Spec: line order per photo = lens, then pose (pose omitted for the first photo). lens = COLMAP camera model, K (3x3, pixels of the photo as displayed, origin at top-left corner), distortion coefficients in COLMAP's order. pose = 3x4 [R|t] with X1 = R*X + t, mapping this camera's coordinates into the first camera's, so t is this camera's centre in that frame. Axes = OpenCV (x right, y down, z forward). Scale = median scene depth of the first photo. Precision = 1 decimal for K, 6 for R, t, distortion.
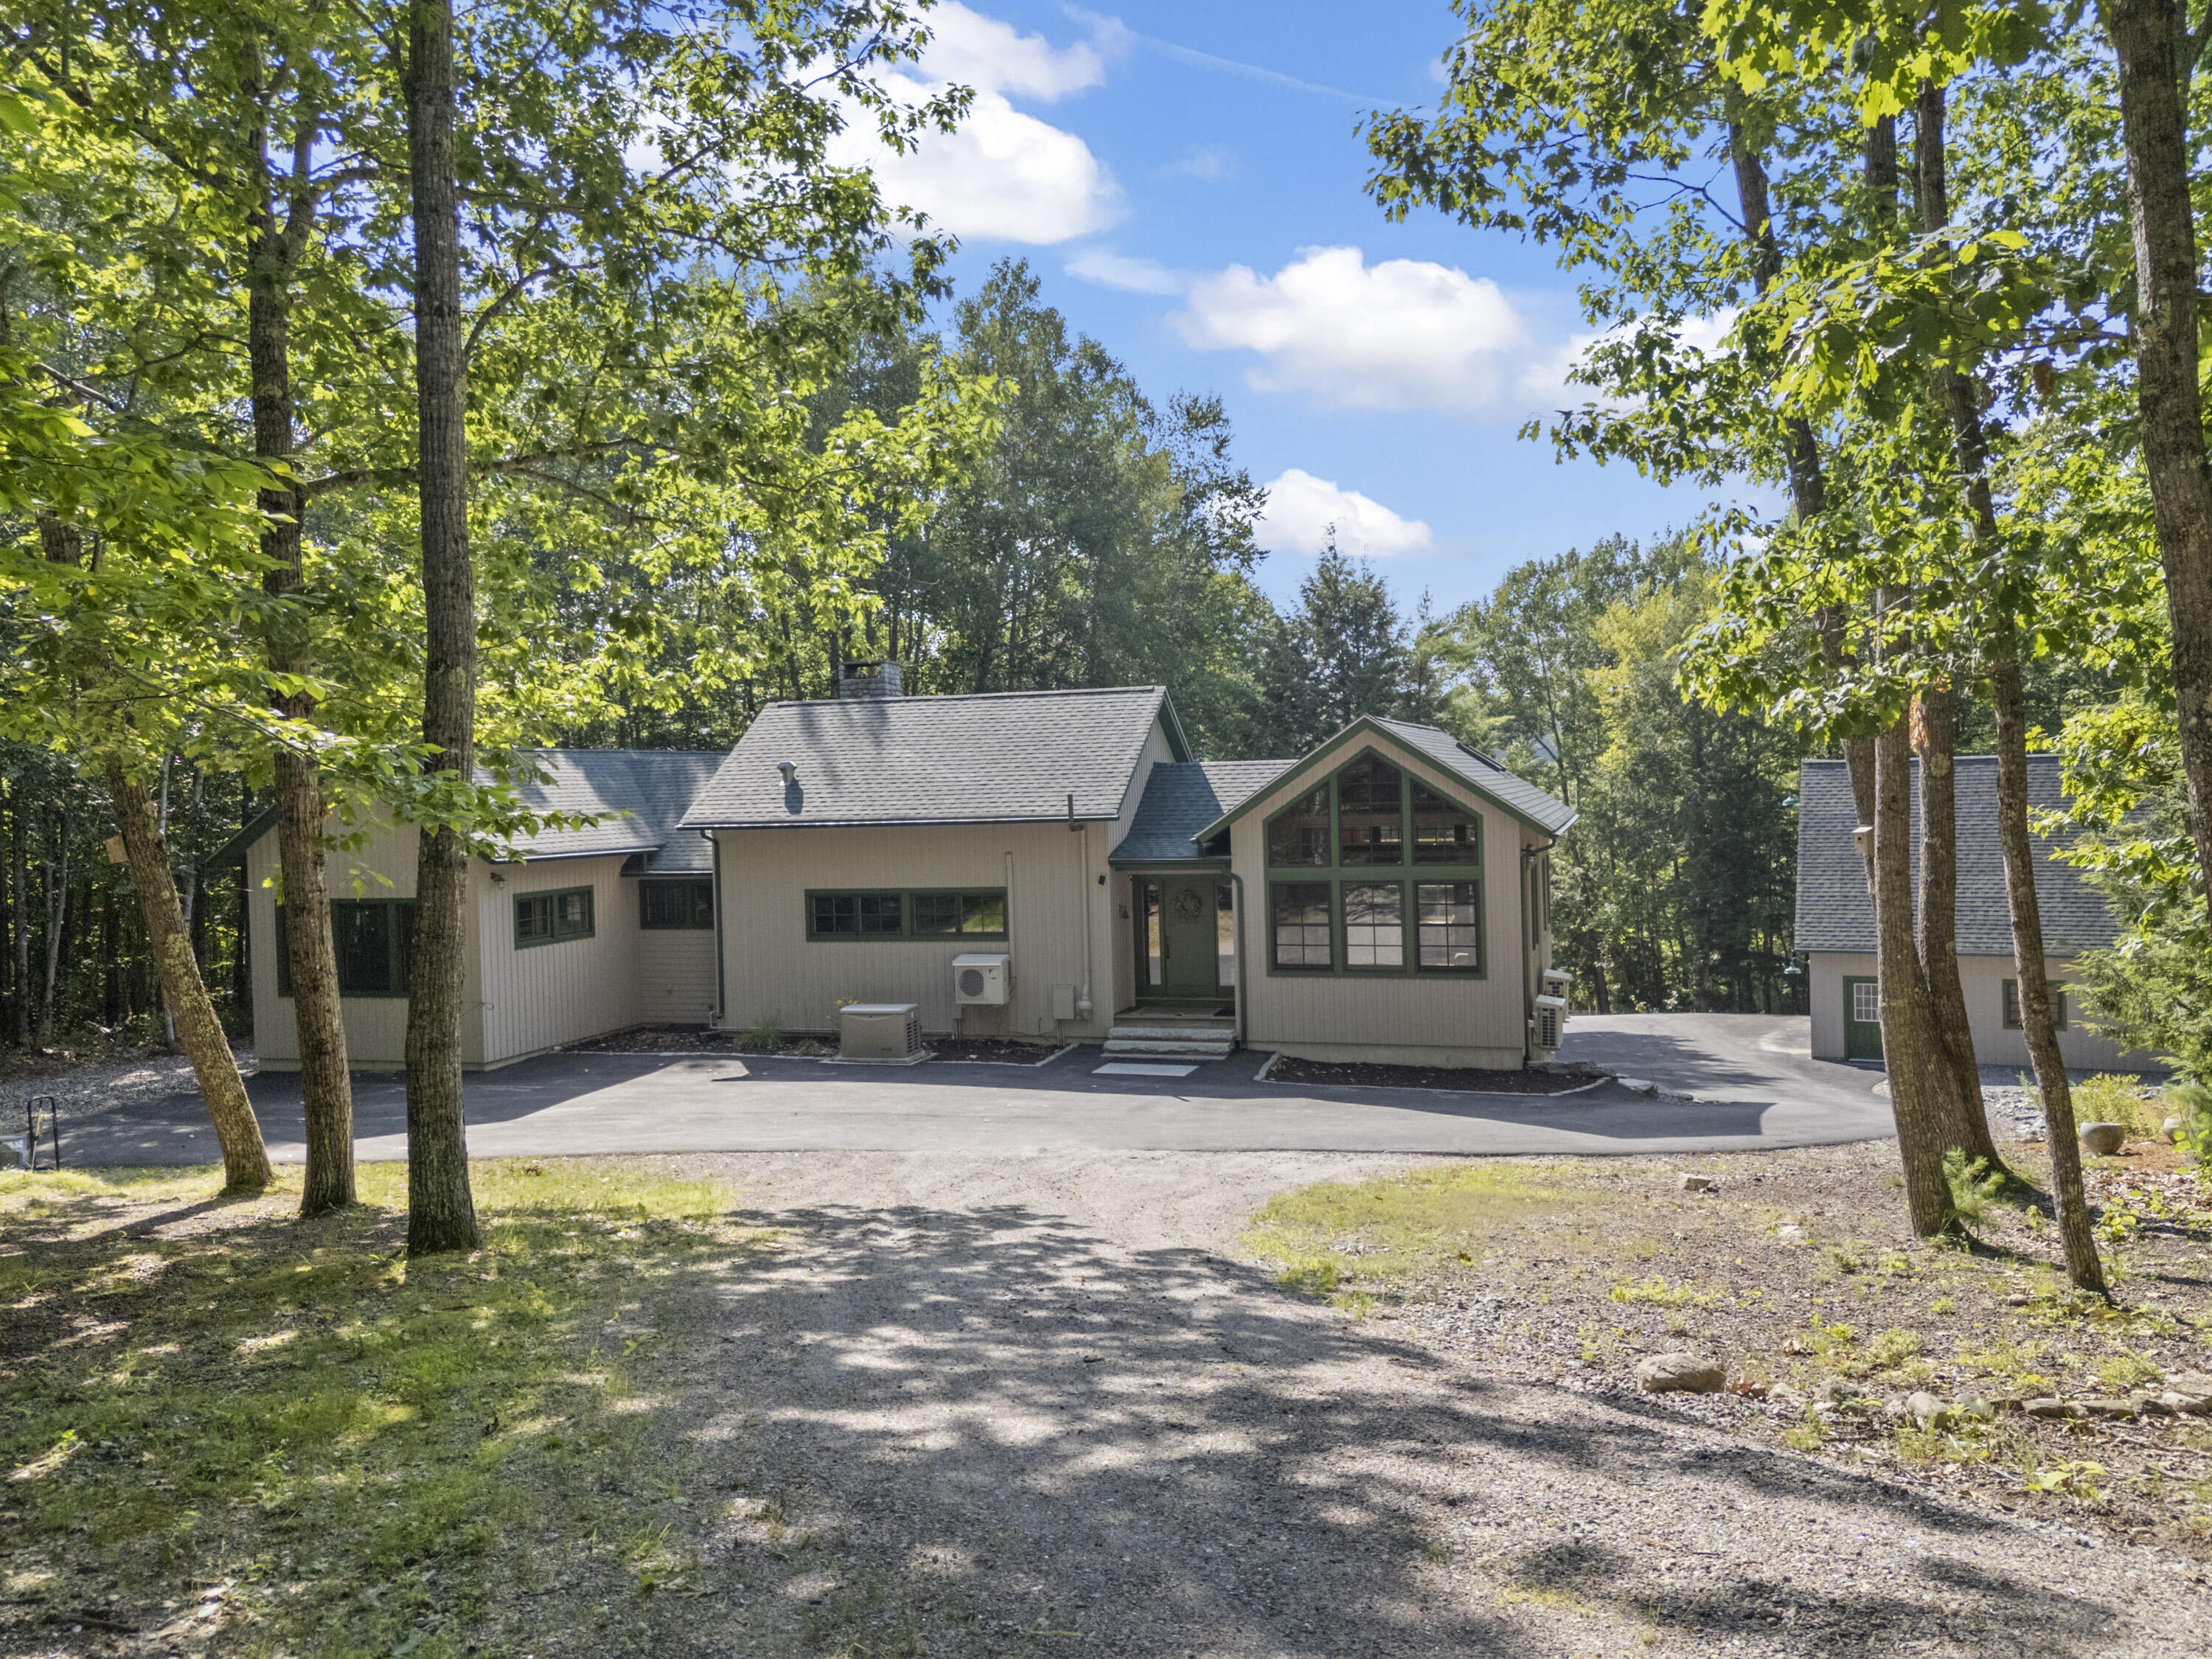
lens RADIAL K [[1621.4, 0, 1099.3], [0, 1621.4, 791.5], [0, 0, 1]] dist [0.074808, -0.076832]
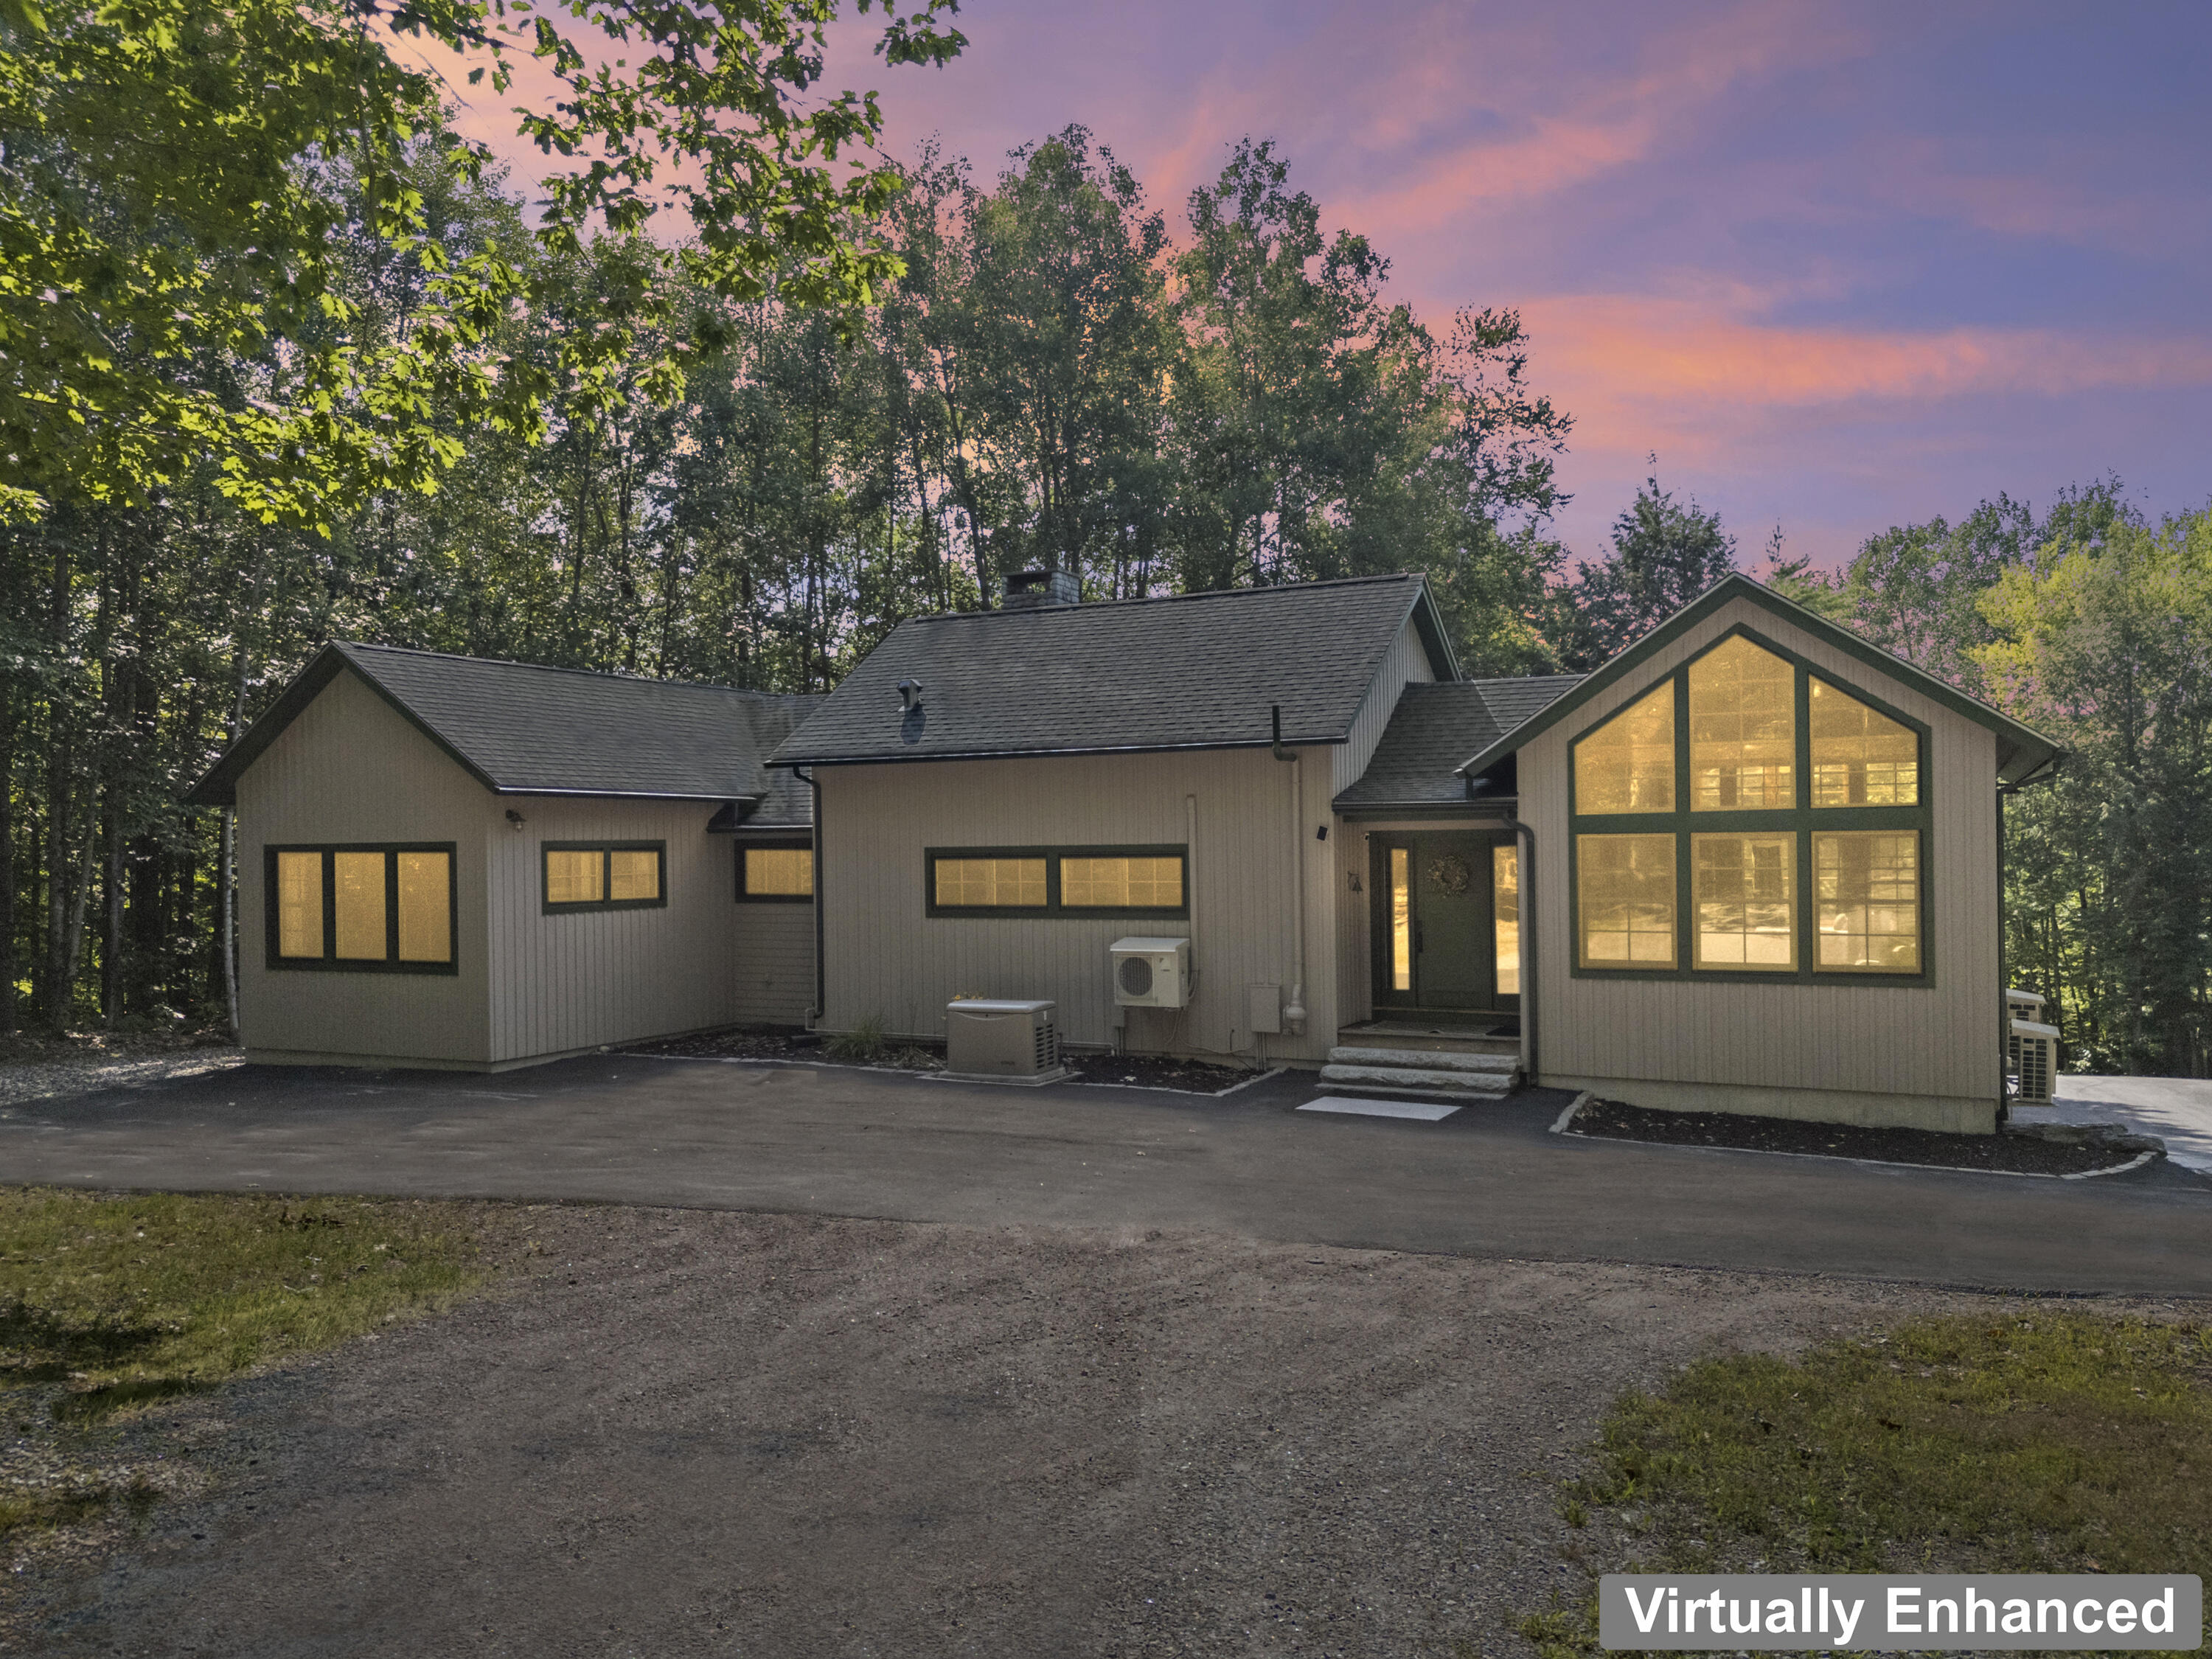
lens RADIAL K [[1621.4, 0, 1099.3], [0, 1621.4, 791.5], [0, 0, 1]] dist [0.074808, -0.076832]
pose [[0.984236, 0.008841, -0.176637, 0.030178], [-0.014531, 0.999415, -0.030946, 0.059360], [0.176260, 0.033025, 0.983790, 0.296914]]
